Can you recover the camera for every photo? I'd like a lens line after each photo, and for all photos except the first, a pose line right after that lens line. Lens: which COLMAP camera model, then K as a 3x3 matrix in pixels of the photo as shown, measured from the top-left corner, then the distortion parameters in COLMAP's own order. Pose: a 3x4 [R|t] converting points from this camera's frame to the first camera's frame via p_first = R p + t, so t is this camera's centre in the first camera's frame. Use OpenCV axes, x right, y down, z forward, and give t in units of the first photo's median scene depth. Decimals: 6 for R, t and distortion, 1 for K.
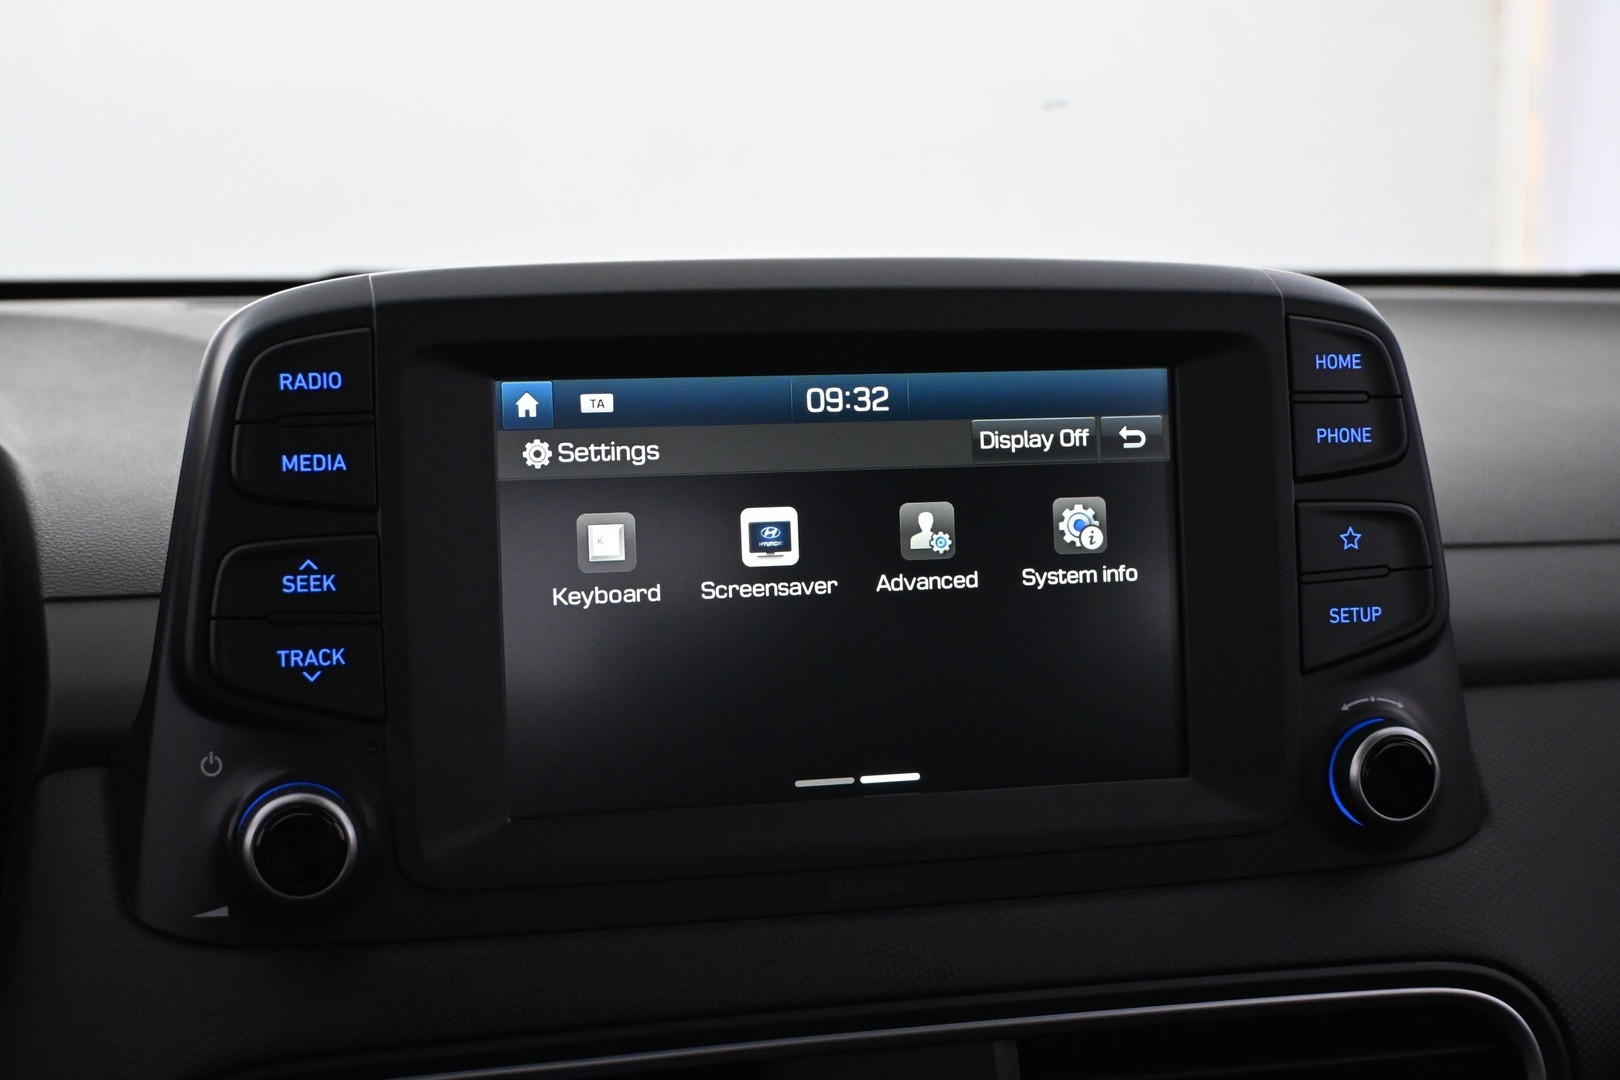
lens RADIAL K [[2438.8, 0, 810.0], [0, 2438.8, 540.0], [0, 0, 1]] dist [-0.014211, -0.104713]
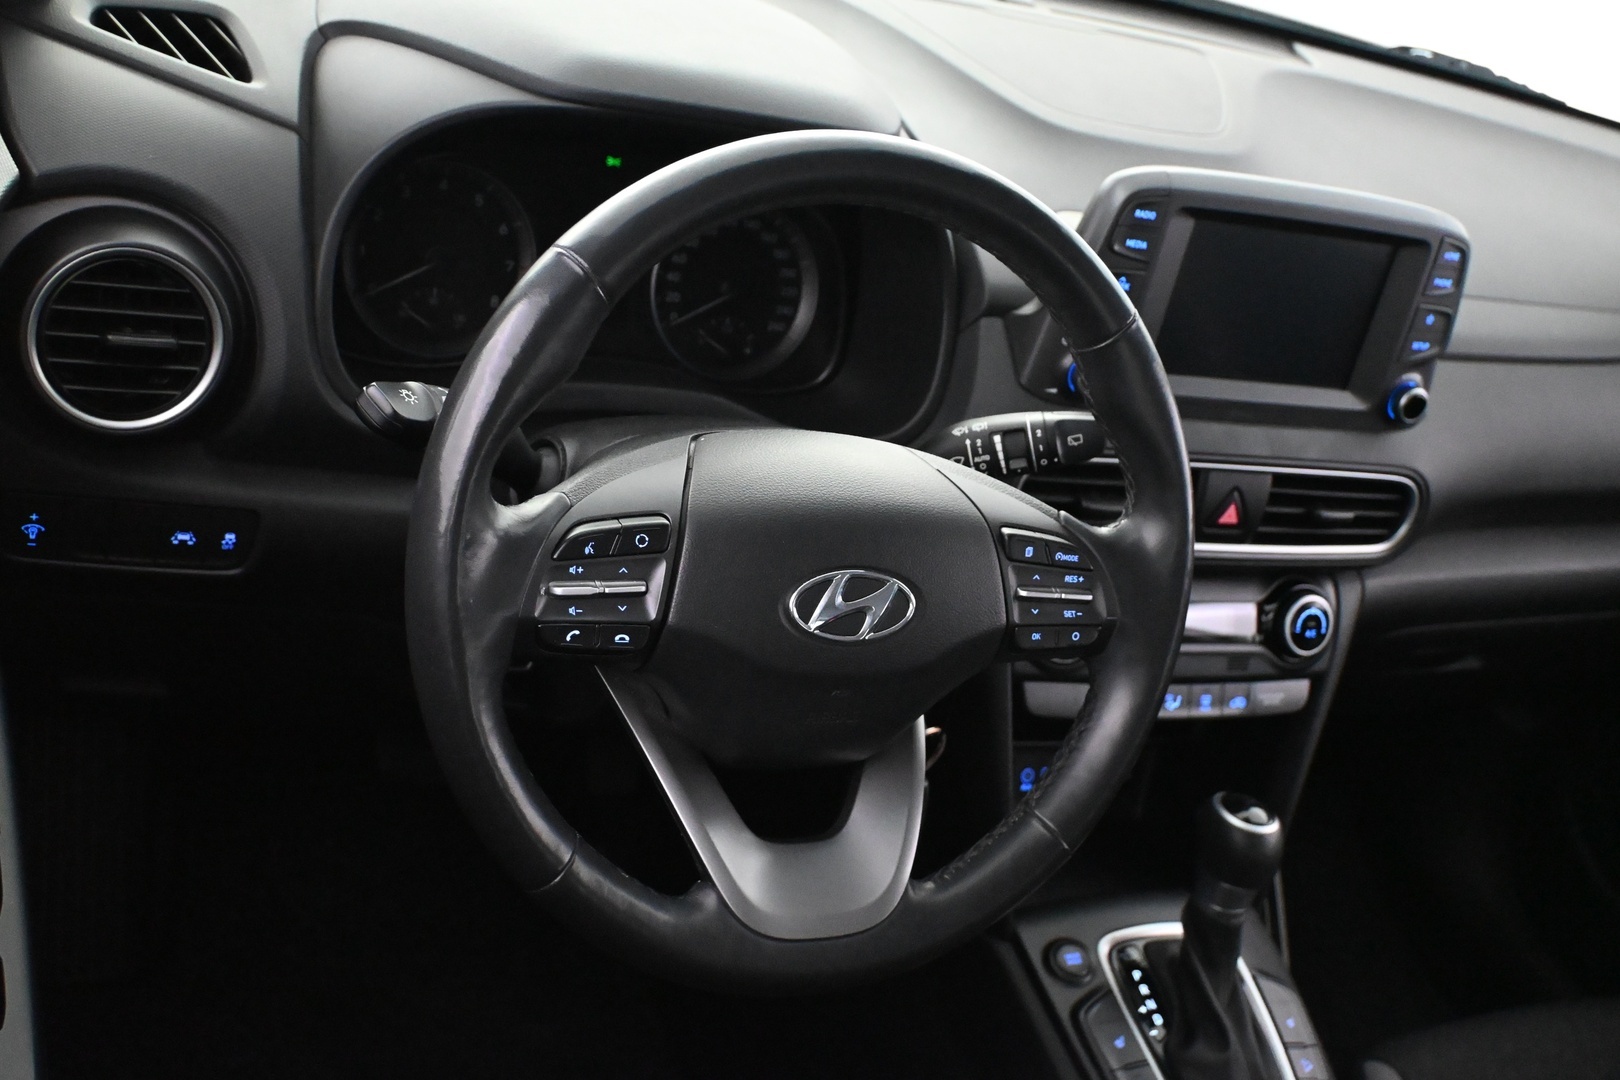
lens RADIAL K [[1835.7, 0, 810.0], [0, 1835.7, 540.0], [0, 0, 1]] dist [-0.069521, -0.003130]
pose [[0.952971, 0.177467, 0.245665, -0.889922], [-0.265054, 0.881094, 0.391688, -0.395874], [-0.146943, -0.438382, 0.886696, -0.788487]]
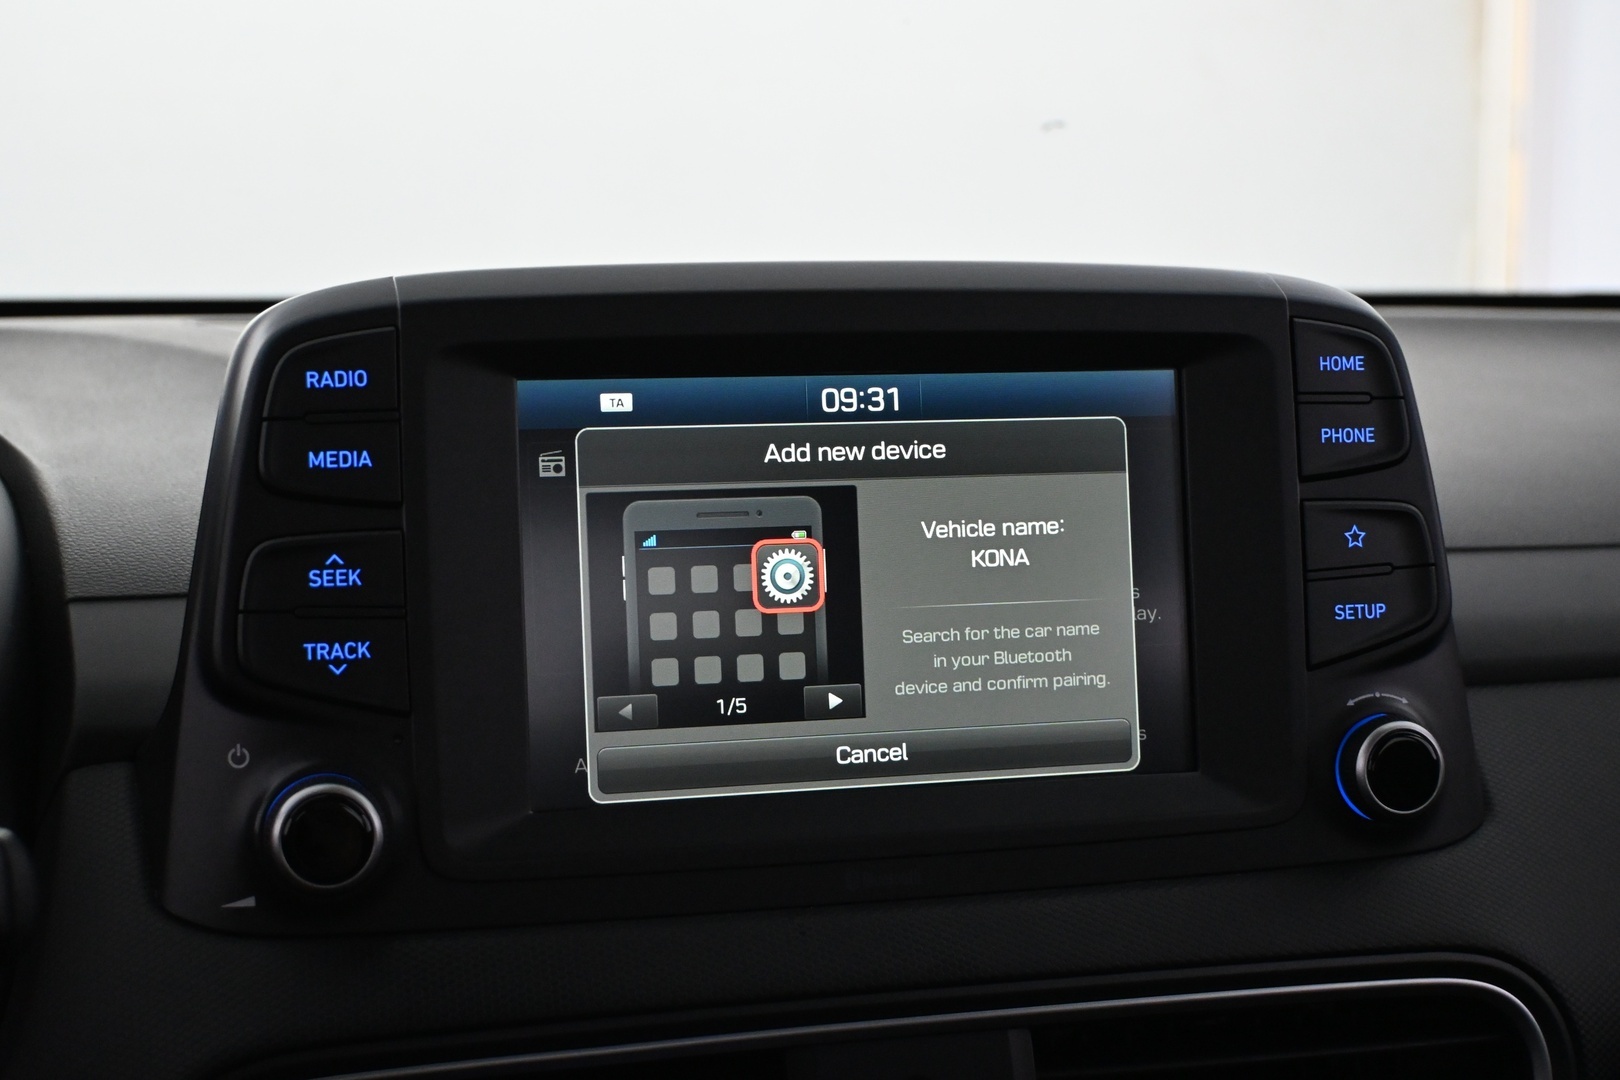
lens RADIAL K [[2438.8, 0, 810.0], [0, 2438.8, 540.0], [0, 0, 1]] dist [-0.014211, -0.104713]
pose [[0.999971, -0.002245, 0.007315, -0.013506], [0.002371, 0.999848, -0.017248, 0.018164], [-0.007275, 0.017265, 0.999824, -0.016285]]
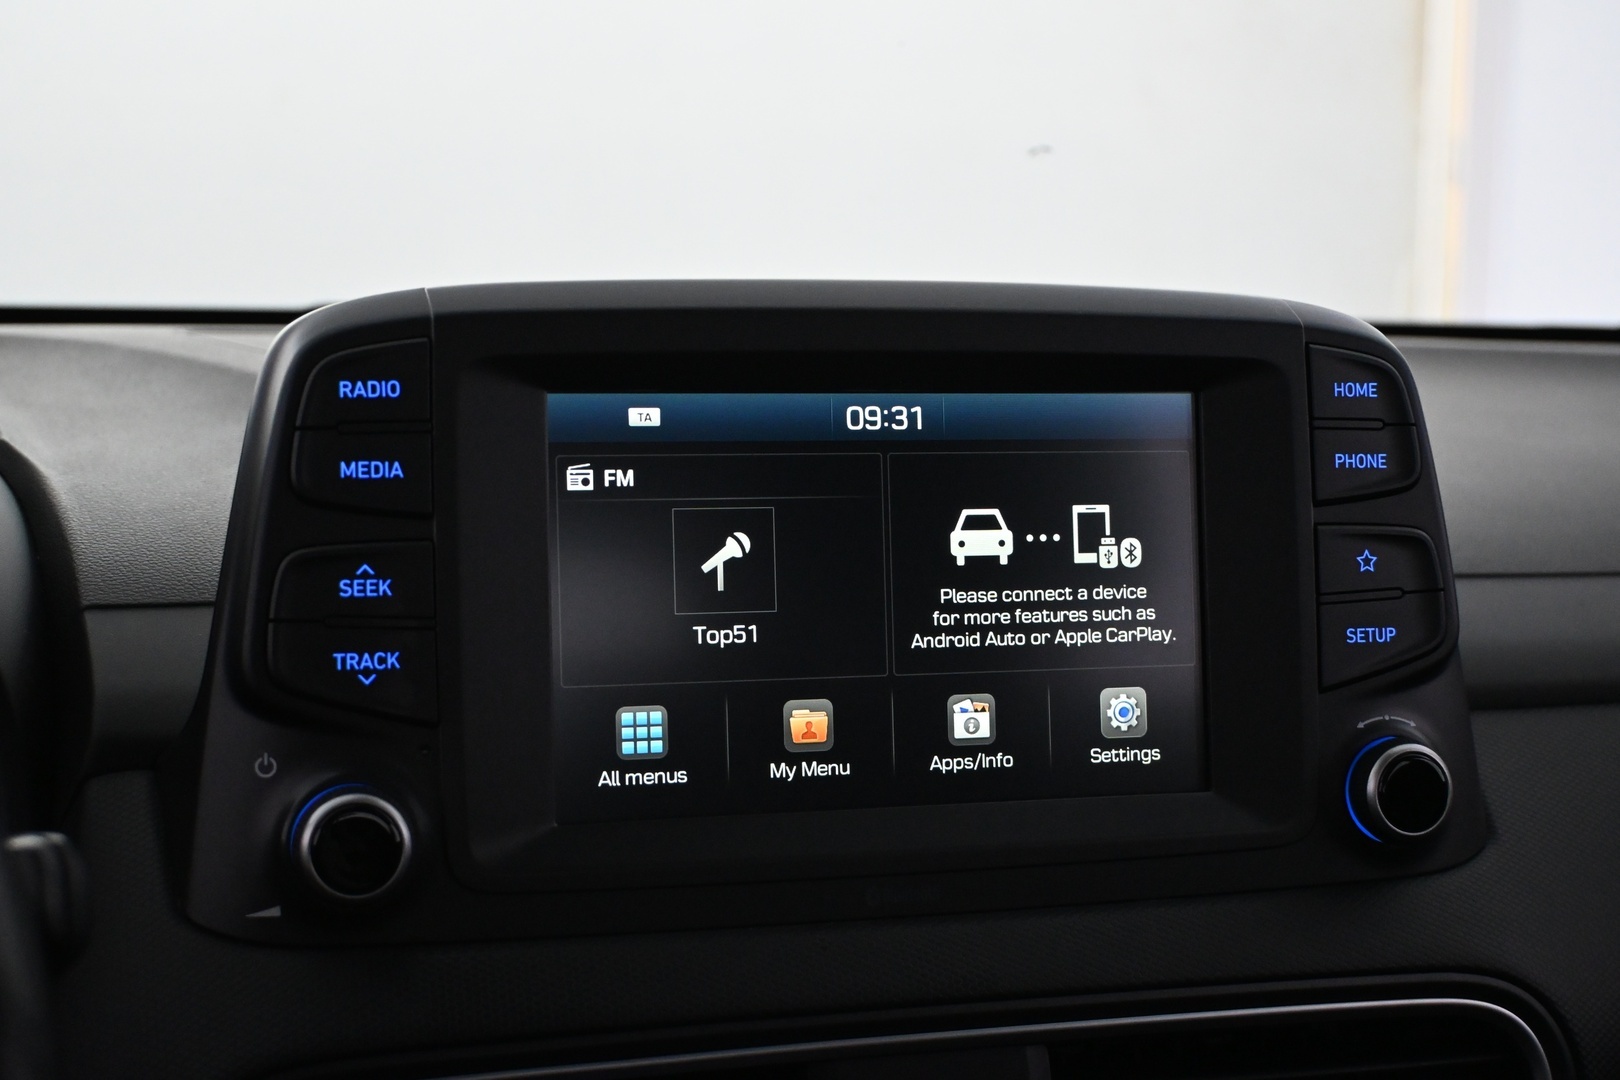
lens RADIAL K [[2438.8, 0, 810.0], [0, 2438.8, 540.0], [0, 0, 1]] dist [-0.014211, -0.104713]
pose [[0.999201, 0.011594, 0.038260, -0.053919], [-0.010594, 0.999599, -0.026248, 0.020438], [-0.038549, 0.025822, 0.998923, -0.020463]]
